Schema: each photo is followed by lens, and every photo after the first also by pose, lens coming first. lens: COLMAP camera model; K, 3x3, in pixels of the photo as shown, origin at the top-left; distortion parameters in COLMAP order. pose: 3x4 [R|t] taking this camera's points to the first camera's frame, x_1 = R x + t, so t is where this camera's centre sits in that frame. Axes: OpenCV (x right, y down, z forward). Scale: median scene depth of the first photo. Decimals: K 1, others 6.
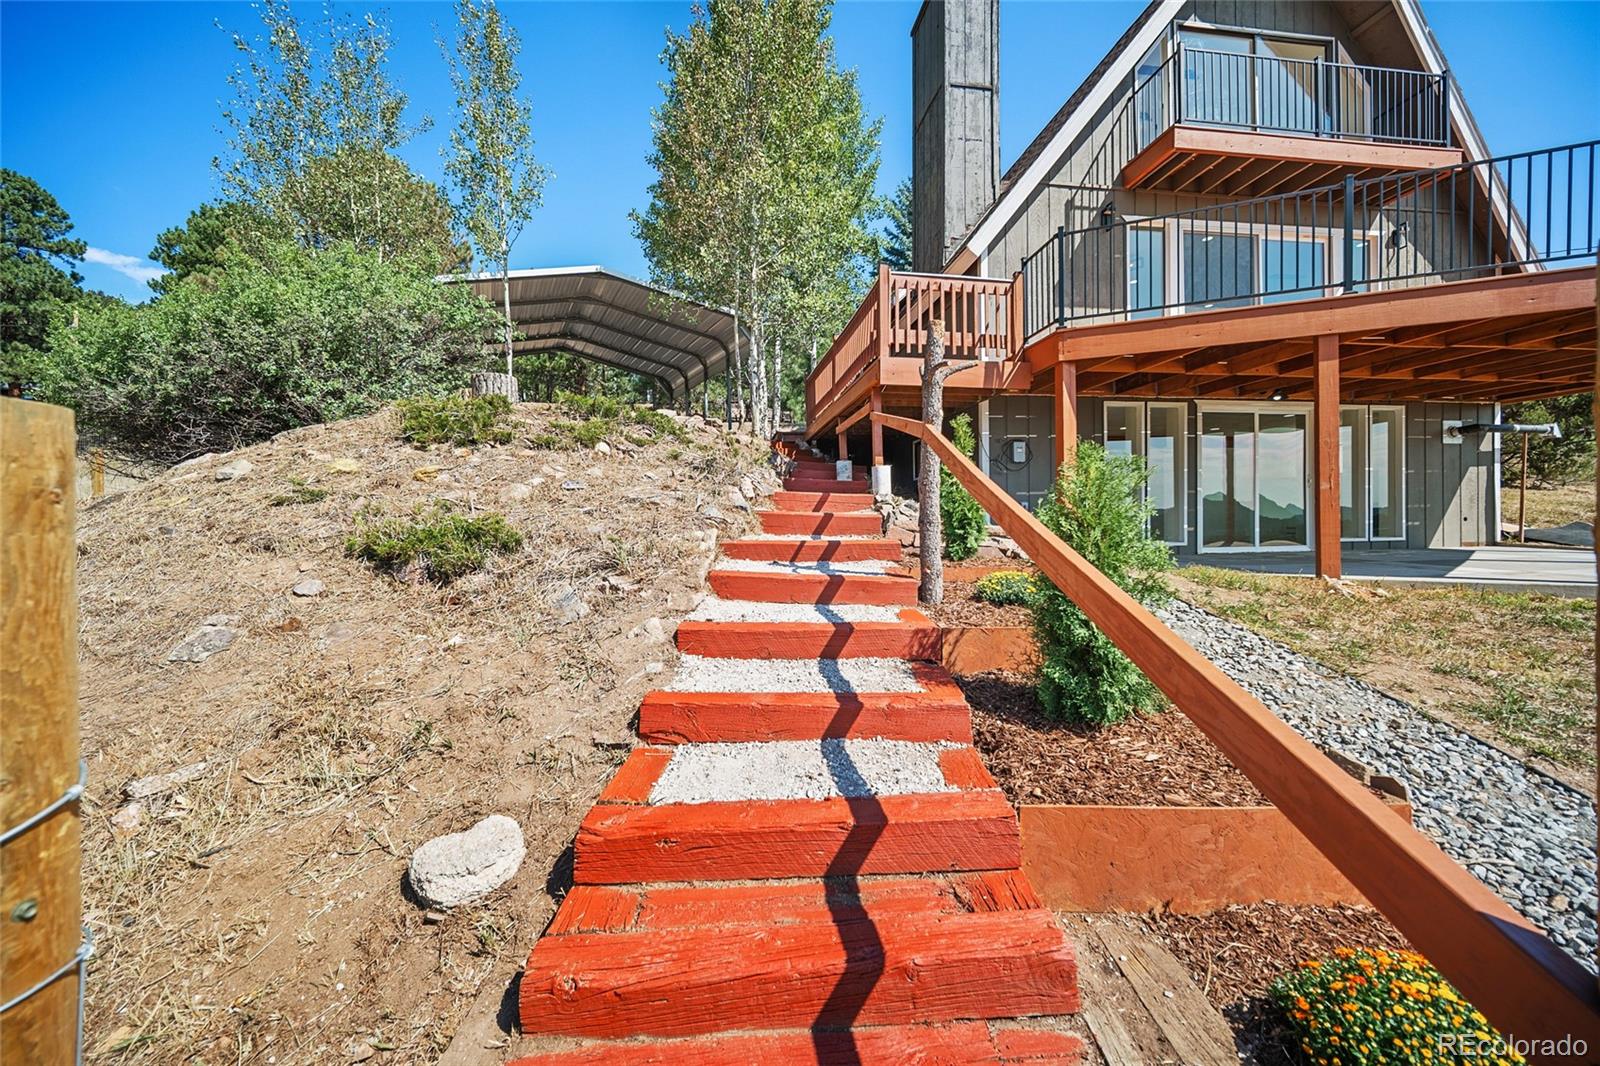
lens RADIAL K [[636.4, 0, 809.2], [0, 636.4, 532.2], [0, 0, 1]] dist [0.000275, -0.000266]
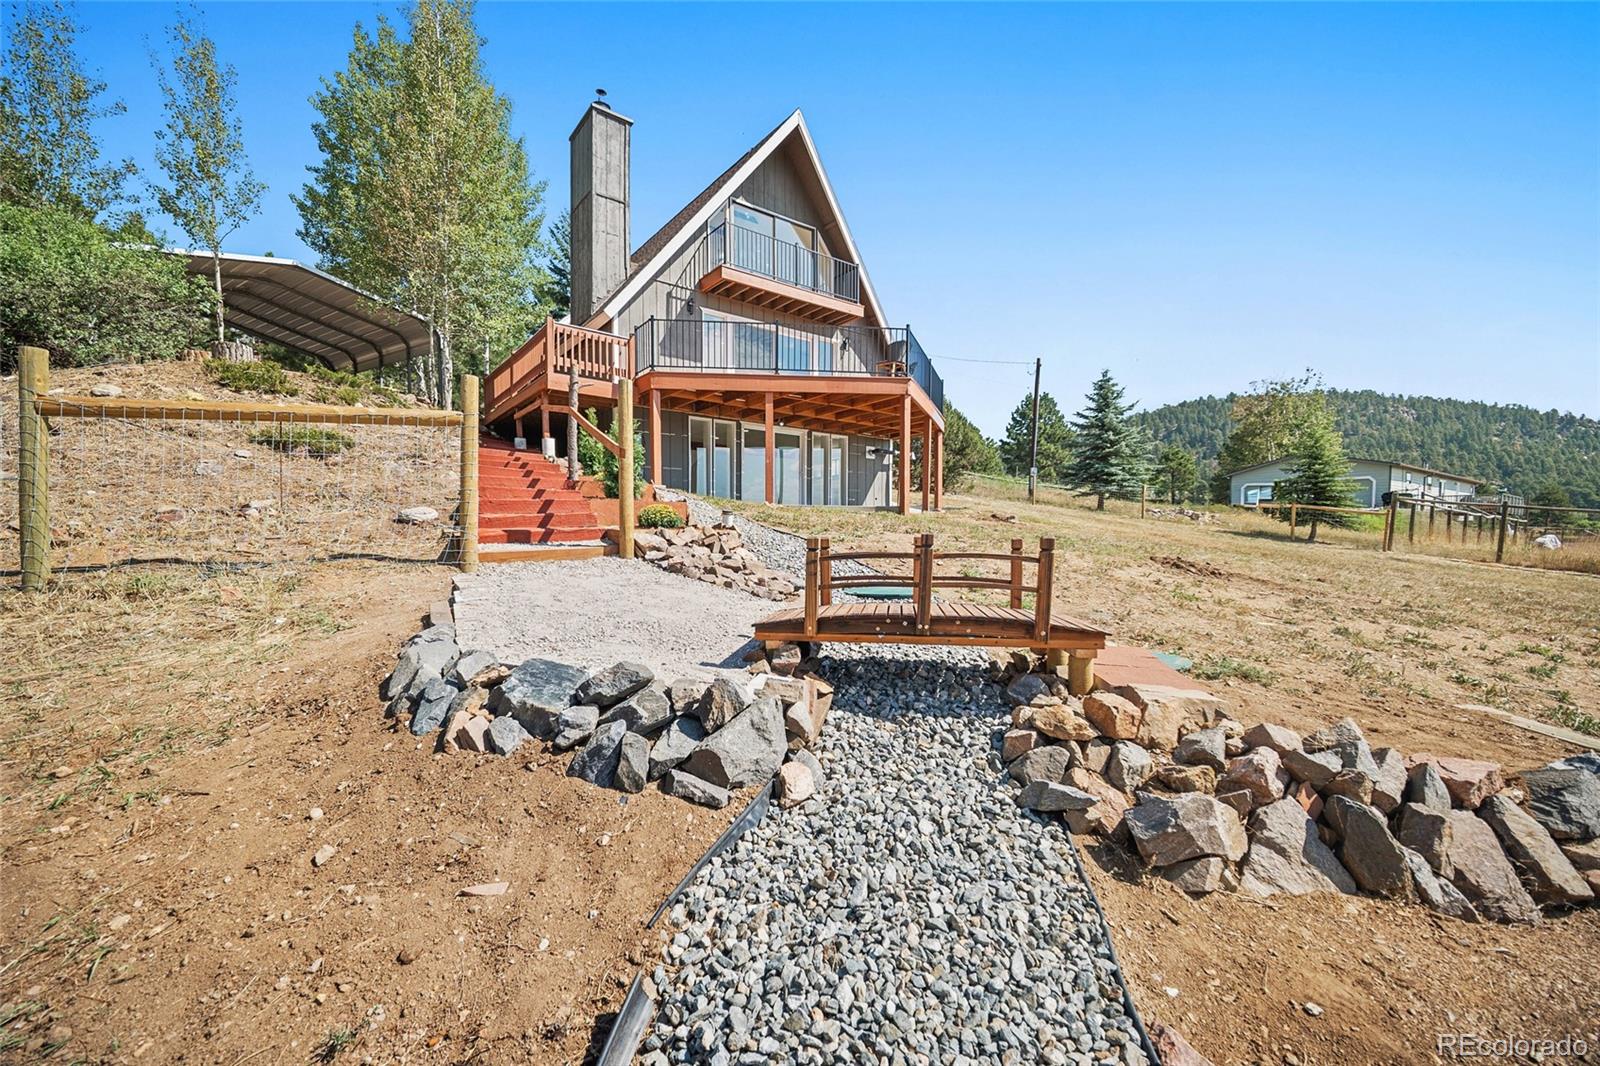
lens RADIAL K [[627.4, 0, 804.6], [0, 627.4, 558.9], [0, 0, 1]] dist [-0.002484, 0.001179]
pose [[0.874109, -0.004138, 0.485711, -0.077795], [-0.003316, 0.999890, 0.014486, 0.146994], [-0.485718, -0.014273, 0.873999, -0.601788]]
